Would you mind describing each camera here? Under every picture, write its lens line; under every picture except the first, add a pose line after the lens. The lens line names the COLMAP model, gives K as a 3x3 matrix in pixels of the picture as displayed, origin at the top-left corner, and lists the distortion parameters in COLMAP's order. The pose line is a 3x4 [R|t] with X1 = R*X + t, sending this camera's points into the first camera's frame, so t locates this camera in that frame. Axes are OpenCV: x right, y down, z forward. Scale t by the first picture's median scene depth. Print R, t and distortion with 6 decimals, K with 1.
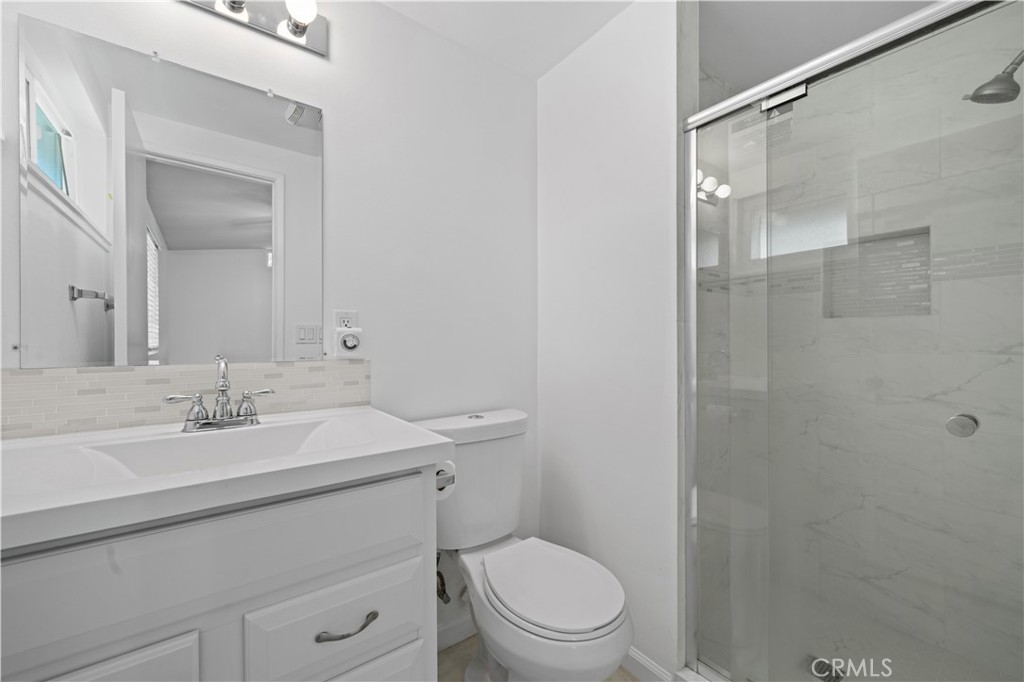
lens RADIAL K [[412.5, 0, 514.5], [0, 412.5, 343.5], [0, 0, 1]] dist [0.001791, 0.000111]
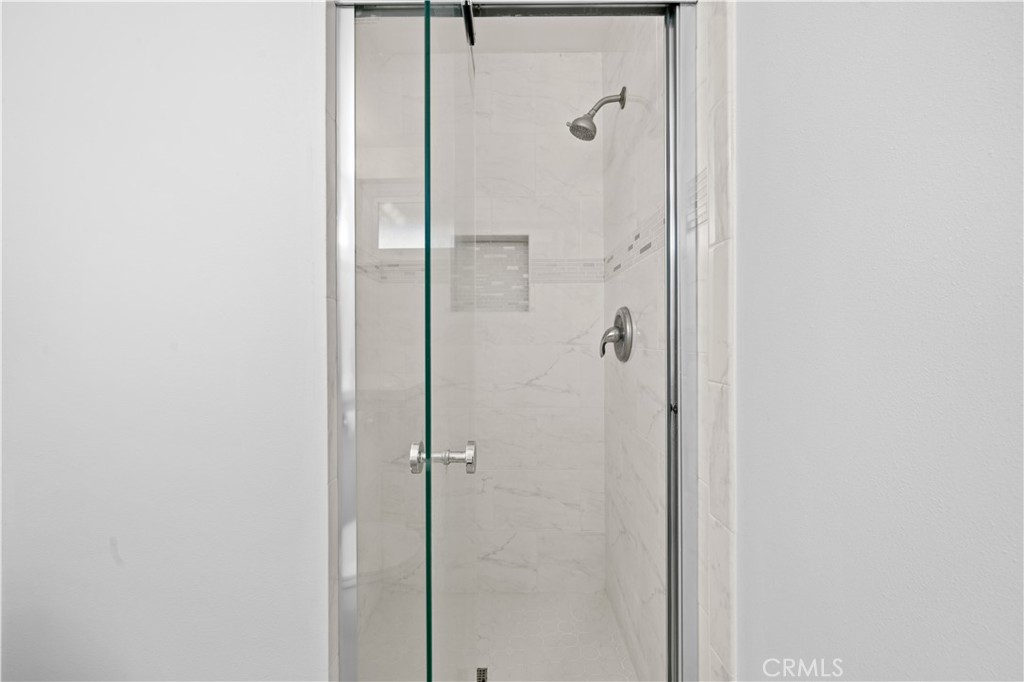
lens RADIAL K [[412.5, 0, 509.4], [0, 412.5, 342.6], [0, 0, 1]] dist [0.001791, 0.000111]
pose [[0.616138, -0.006574, 0.787611, 0.057003], [0.000043, 0.999965, 0.008313, 0.007788], [-0.787639, -0.005088, 0.616117, 0.327564]]
